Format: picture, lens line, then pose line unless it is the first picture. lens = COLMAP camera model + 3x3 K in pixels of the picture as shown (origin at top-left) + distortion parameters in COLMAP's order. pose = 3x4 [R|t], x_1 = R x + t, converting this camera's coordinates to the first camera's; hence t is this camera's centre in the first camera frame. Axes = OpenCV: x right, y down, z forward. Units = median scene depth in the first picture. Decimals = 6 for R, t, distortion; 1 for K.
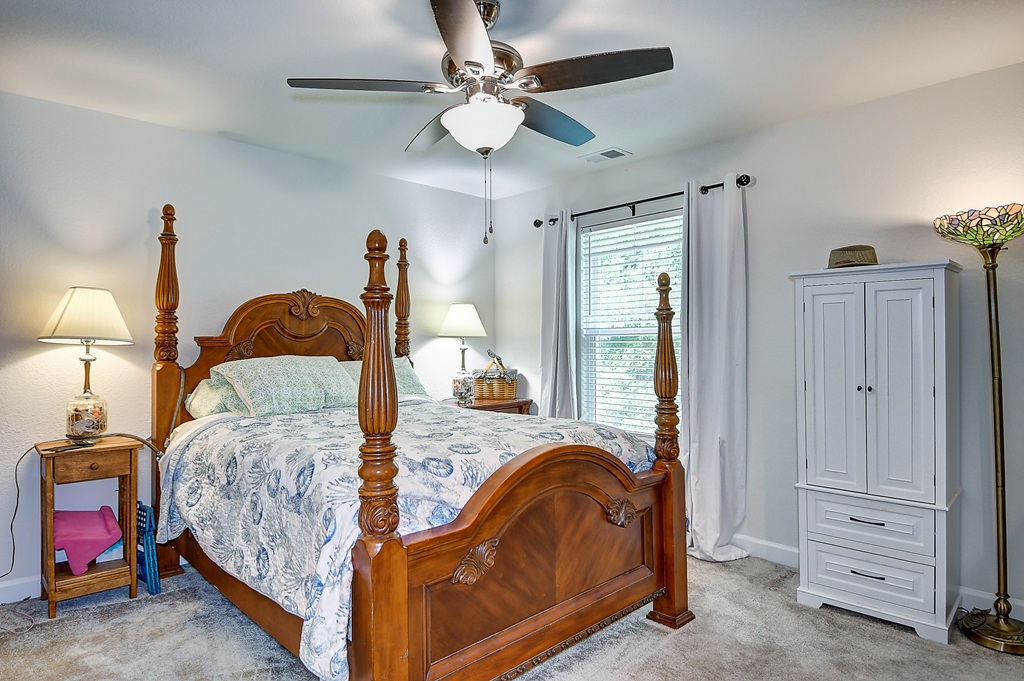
lens RADIAL K [[588.6, 0, 510.3], [0, 588.6, 342.4], [0, 0, 1]] dist [0.008257, -0.001378]
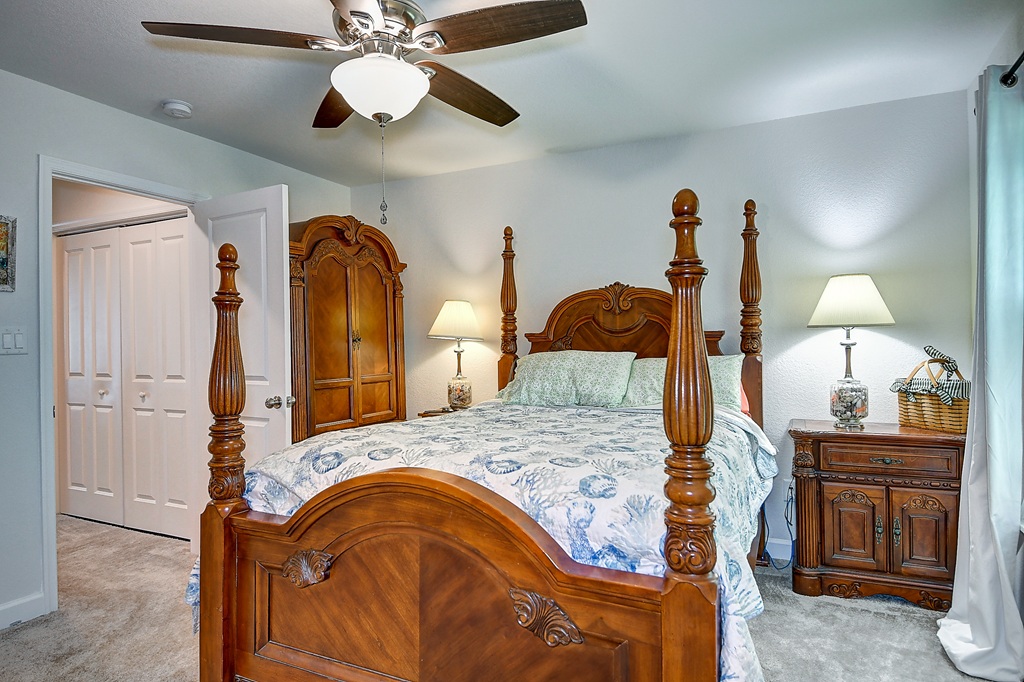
lens RADIAL K [[571.9, 0, 511.6], [0, 571.9, 343.7], [0, 0, 1]] dist [0.007424, -0.007641]
pose [[0.330760, -0.005131, -0.943701, 0.518899], [0.006227, 0.999975, -0.003255, 0.013455], [0.943694, -0.004800, 0.330784, 0.574398]]
